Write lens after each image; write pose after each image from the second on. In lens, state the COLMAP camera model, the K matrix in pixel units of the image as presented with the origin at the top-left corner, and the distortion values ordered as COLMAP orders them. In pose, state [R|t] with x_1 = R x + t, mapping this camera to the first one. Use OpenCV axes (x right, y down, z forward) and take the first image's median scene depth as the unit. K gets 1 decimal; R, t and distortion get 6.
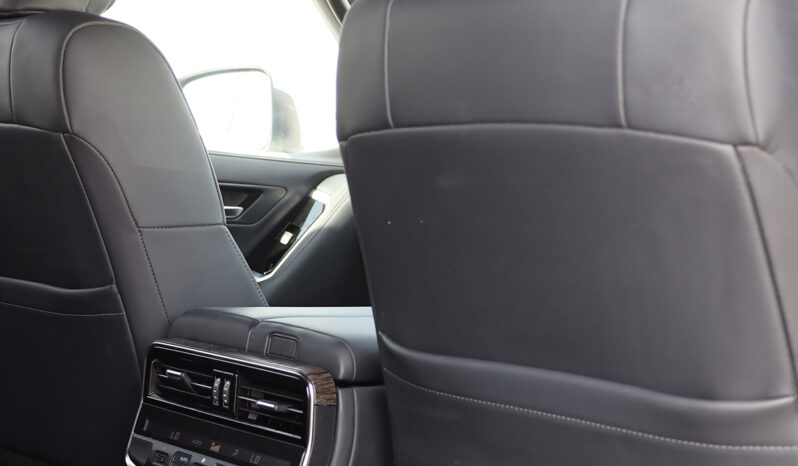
lens RADIAL K [[1342.4, 0, 399.0], [0, 1342.4, 233.0], [0, 0, 1]] dist [-0.003682, -0.022377]
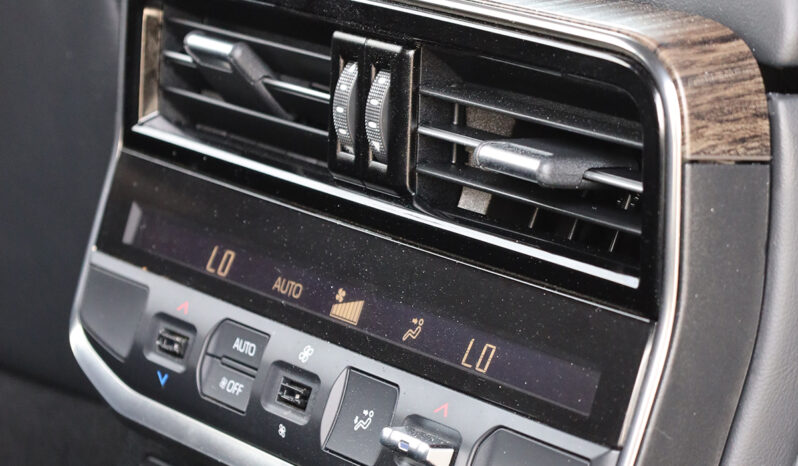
lens RADIAL K [[3156.5, 0, 399.0], [0, 3156.5, 233.0], [0, 0, 1]] dist [-0.129385, -1.642205]
pose [[0.983441, -0.002544, -0.181213, -0.005901], [0.032172, 0.986471, 0.160747, 0.037438], [0.178352, -0.163915, 0.970218, 0.356139]]
